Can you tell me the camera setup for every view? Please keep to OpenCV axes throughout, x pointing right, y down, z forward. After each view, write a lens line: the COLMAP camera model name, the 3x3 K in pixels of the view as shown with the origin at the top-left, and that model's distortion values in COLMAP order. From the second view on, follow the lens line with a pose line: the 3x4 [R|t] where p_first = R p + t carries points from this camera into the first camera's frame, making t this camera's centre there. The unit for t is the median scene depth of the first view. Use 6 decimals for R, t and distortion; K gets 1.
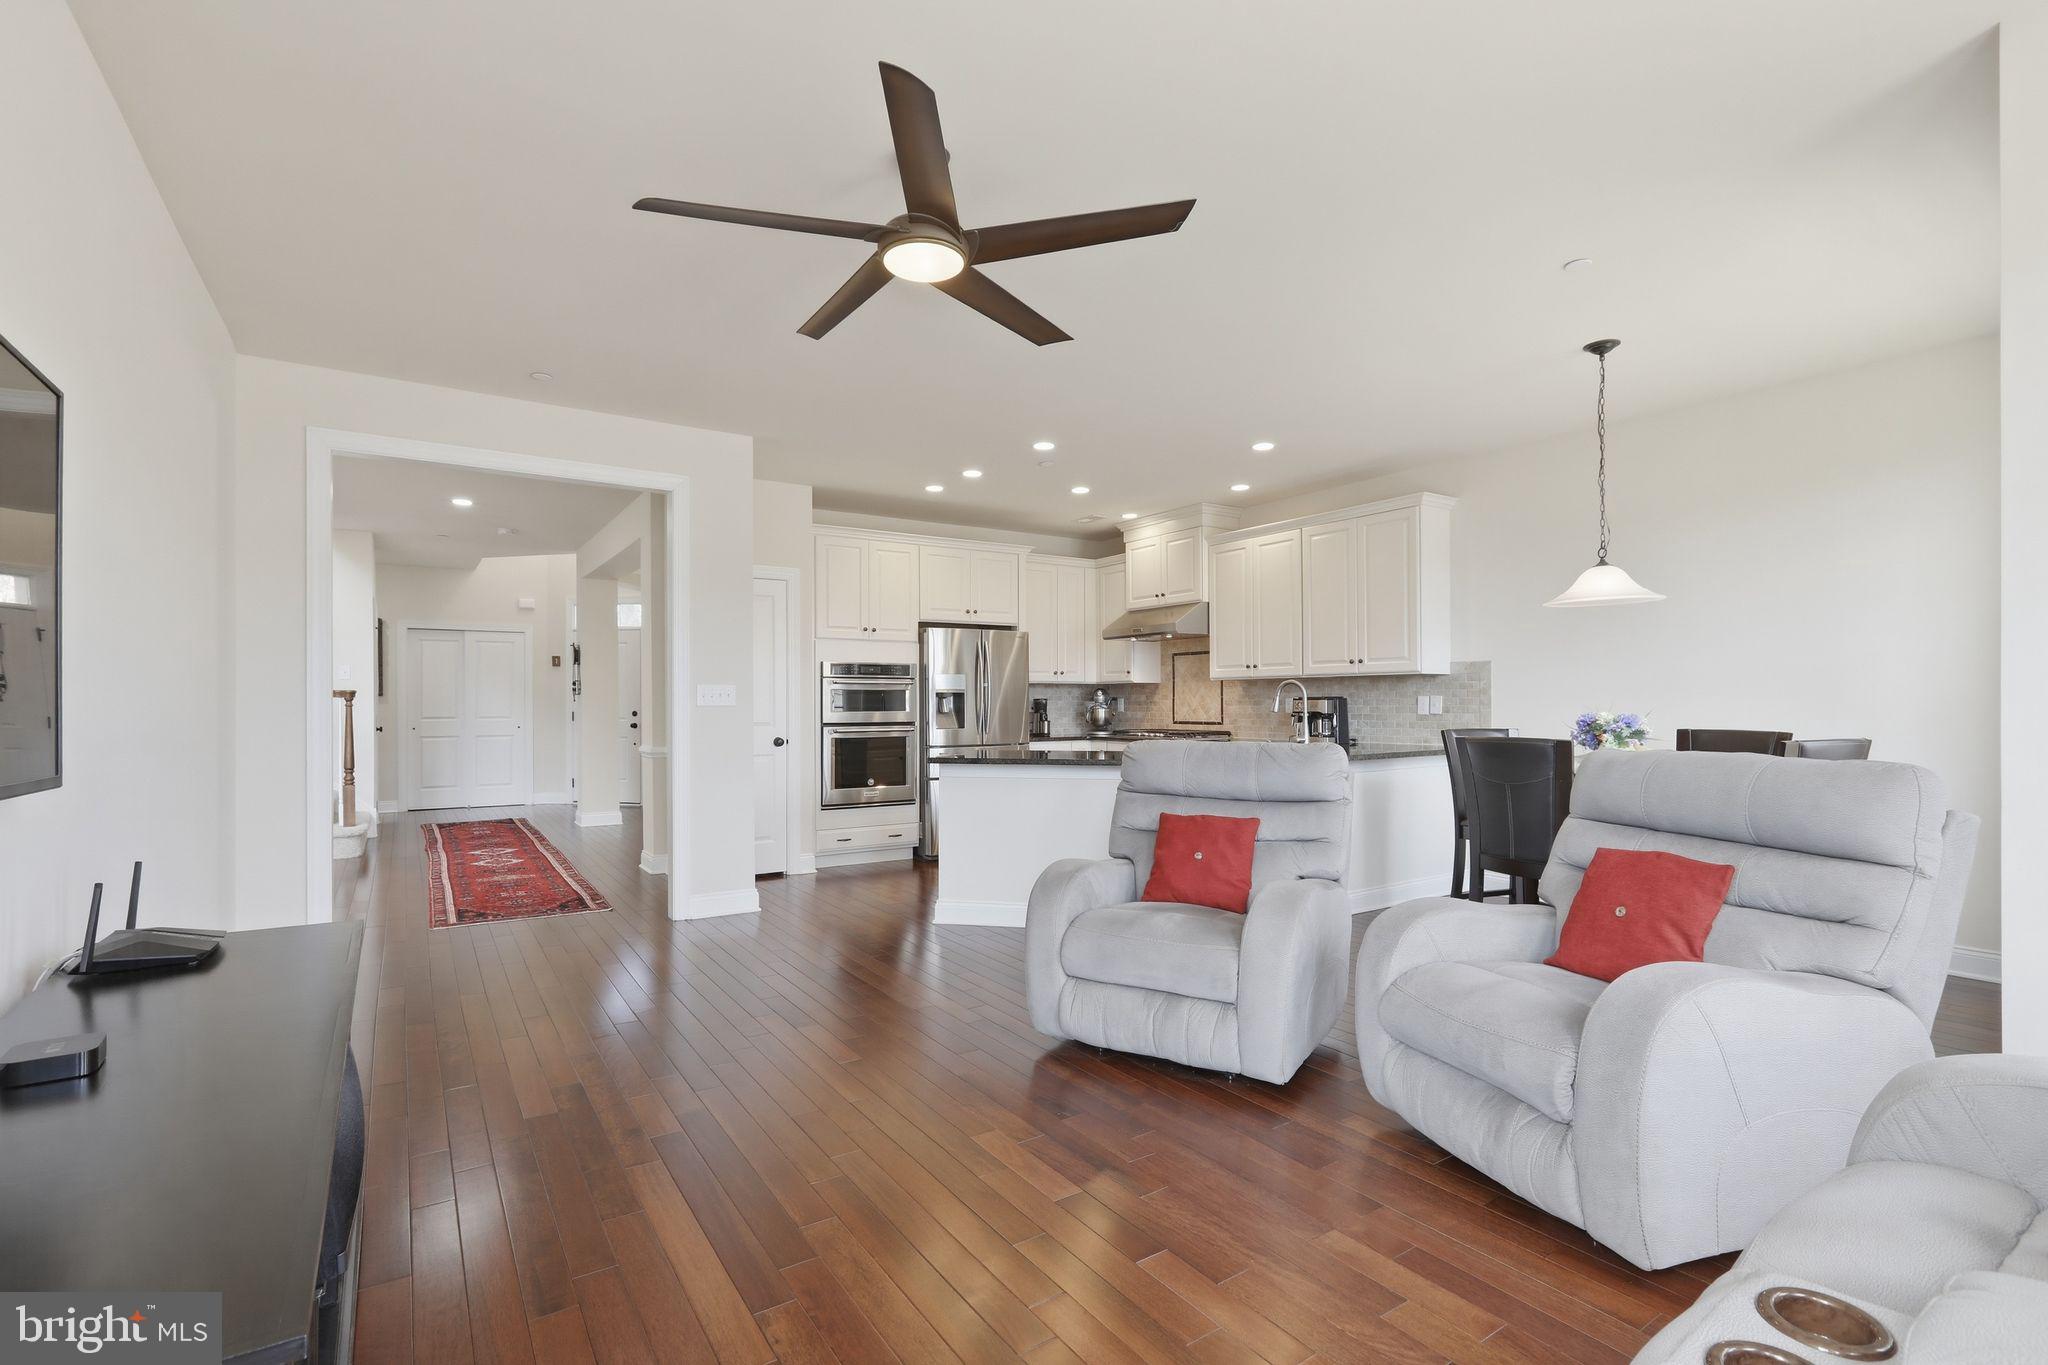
lens RADIAL K [[940.9, 0, 1022.3], [0, 940.9, 703.9], [0, 0, 1]] dist [-0.000100, 0.000236]
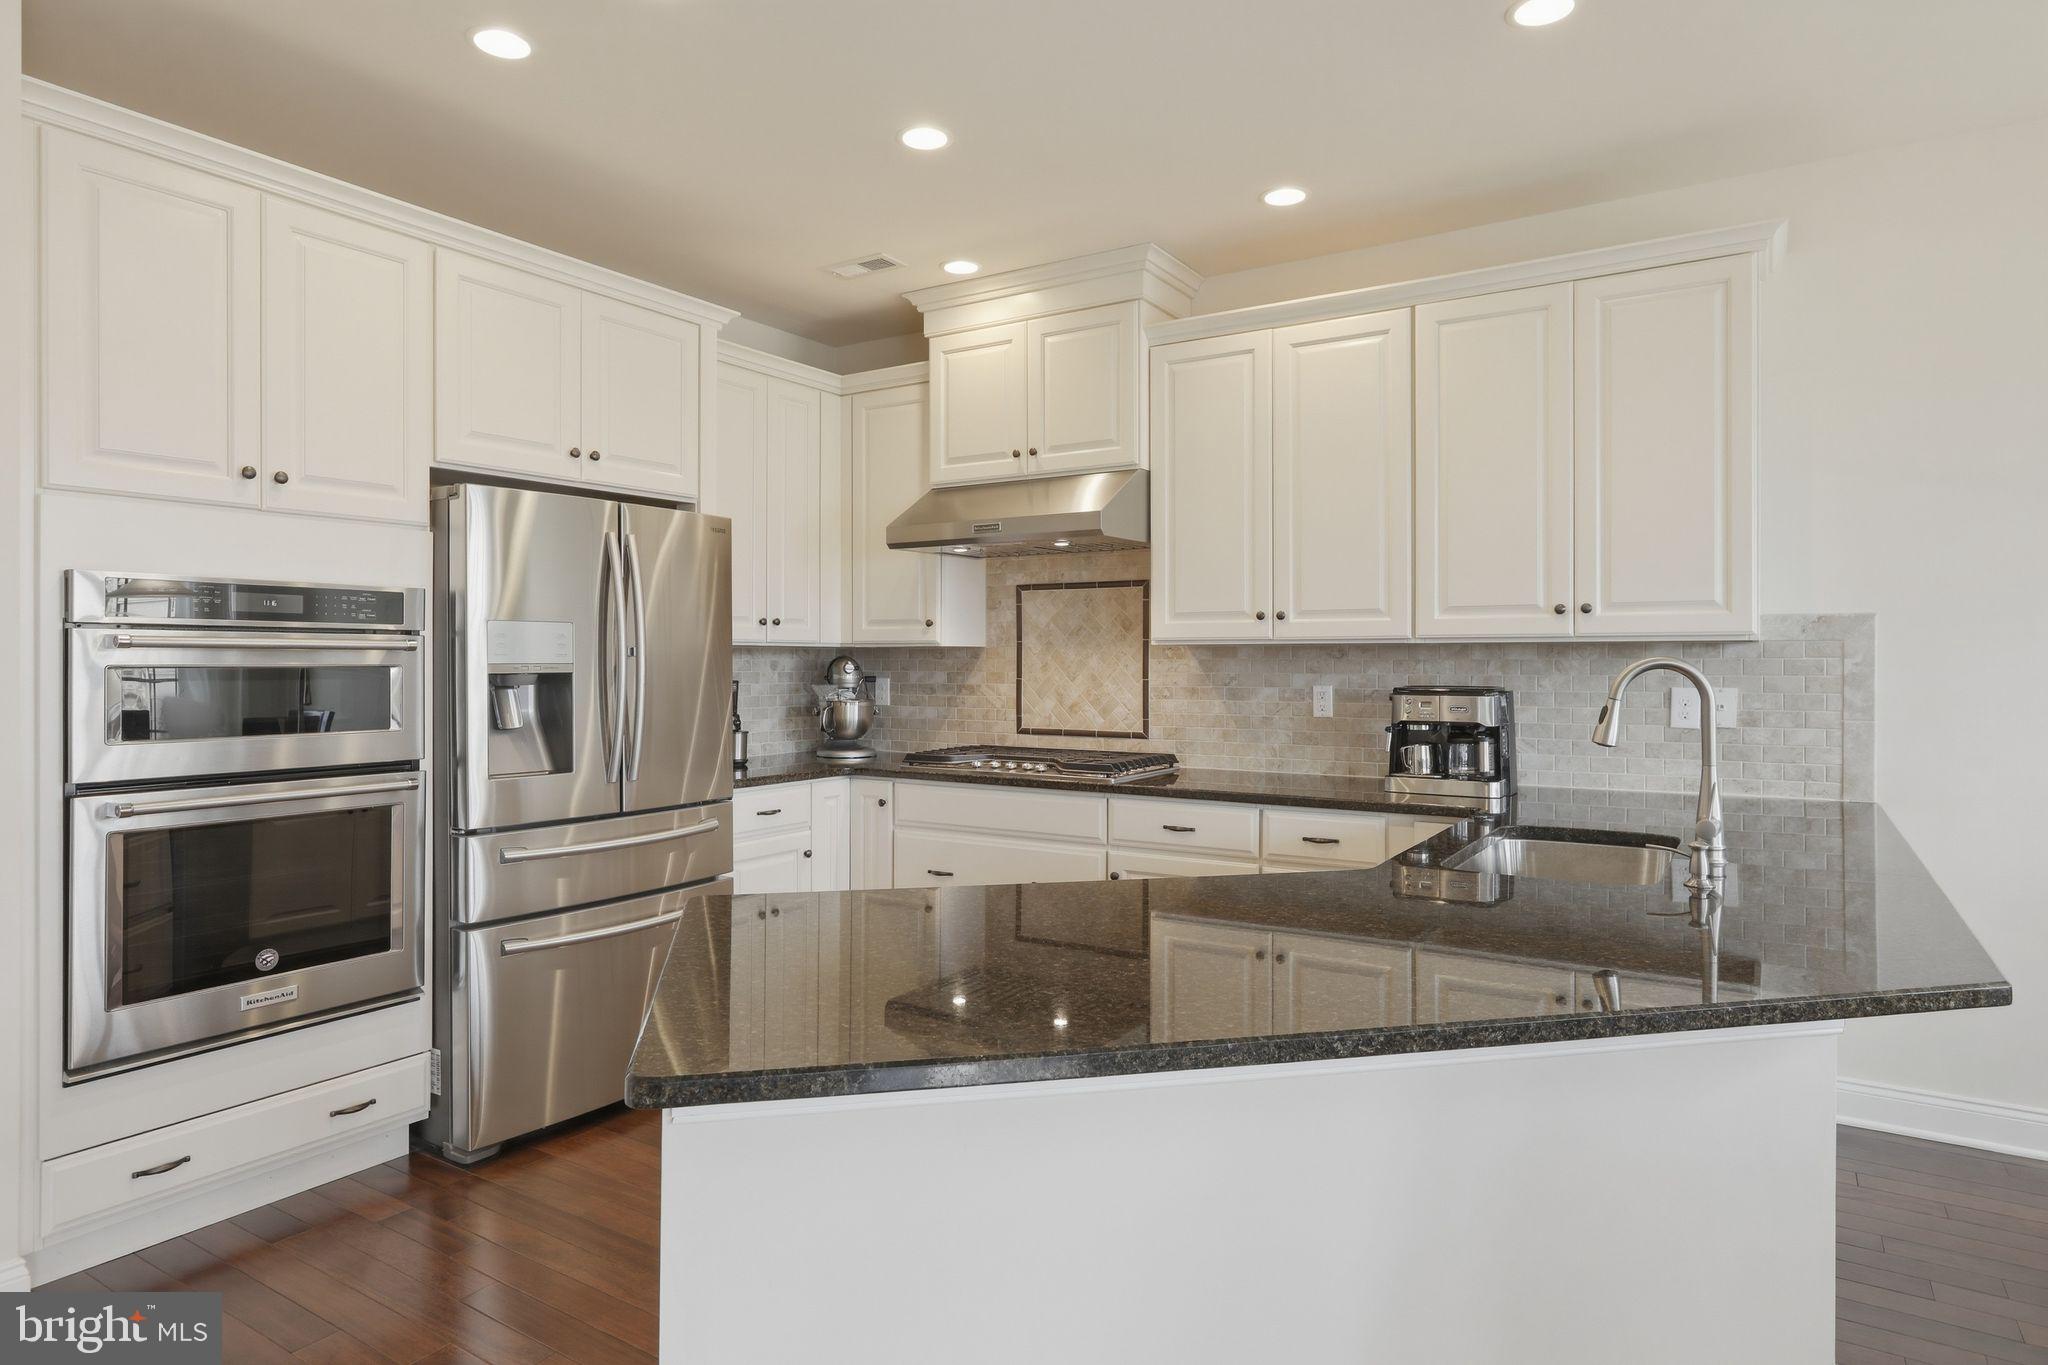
lens RADIAL K [[1173.7, 0, 1021.9], [0, 1173.7, 661.0], [0, 0, 1]] dist [-0.000985, 0.002774]
pose [[0.914170, 0.003795, 0.405314, -0.085701], [-0.003819, 0.999992, -0.000752, -0.016831], [-0.405313, -0.000861, 0.914177, 0.515896]]
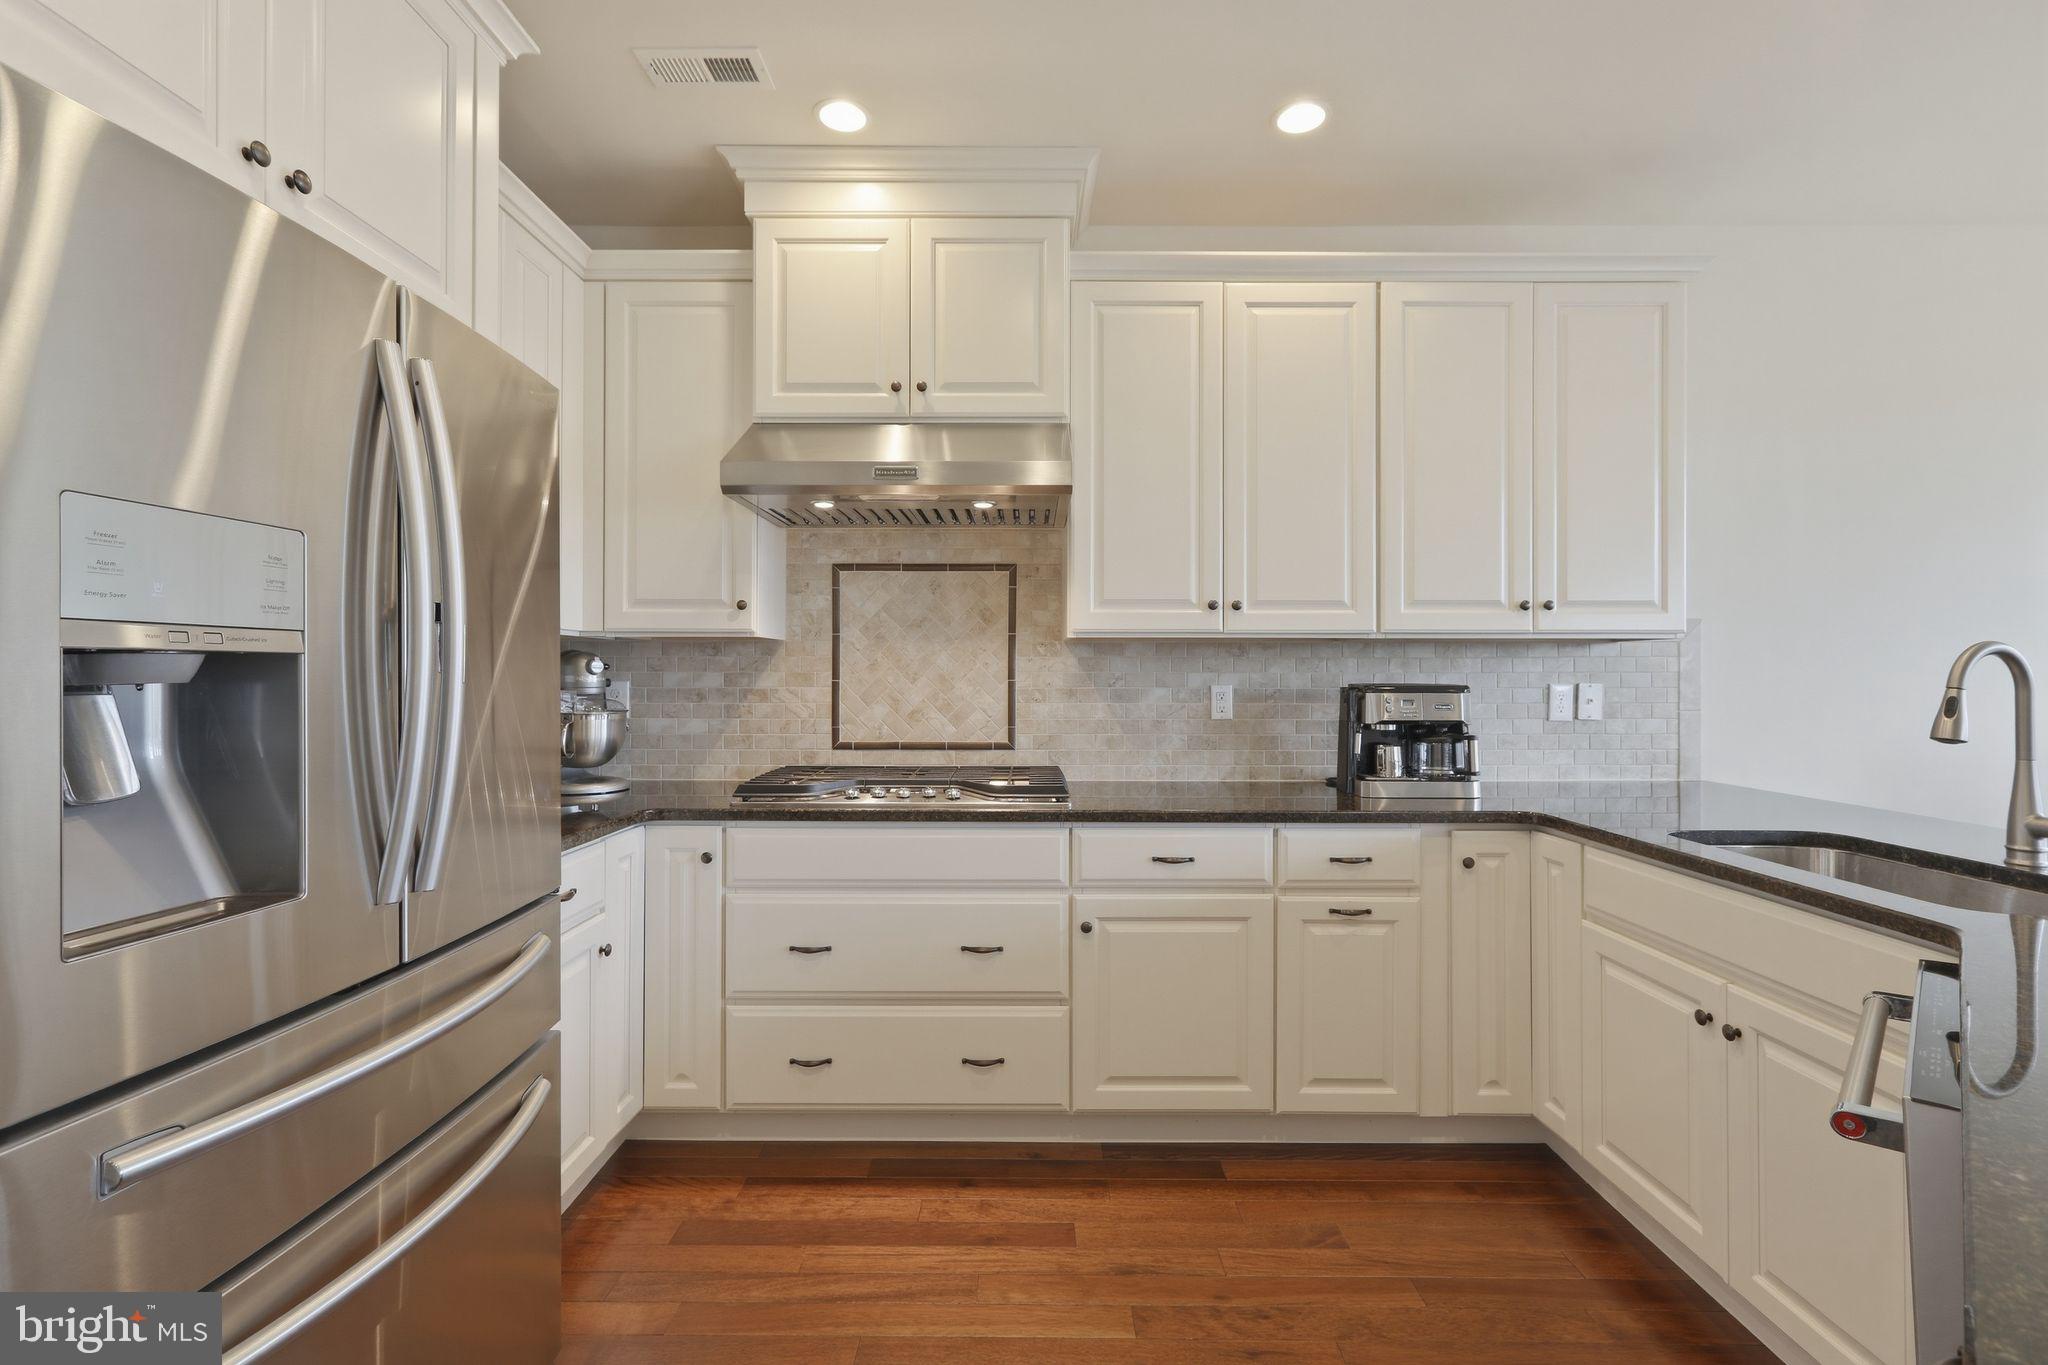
lens RADIAL K [[925.1, 0, 1022.0], [0, 925.1, 668.7], [0, 0, 1]] dist [-0.001445, 0.004193]
pose [[0.555316, 0.011432, 0.831561, -0.119284], [-0.003857, 0.999930, -0.011171, -0.008409], [-0.831630, 0.002996, 0.555322, 0.818438]]
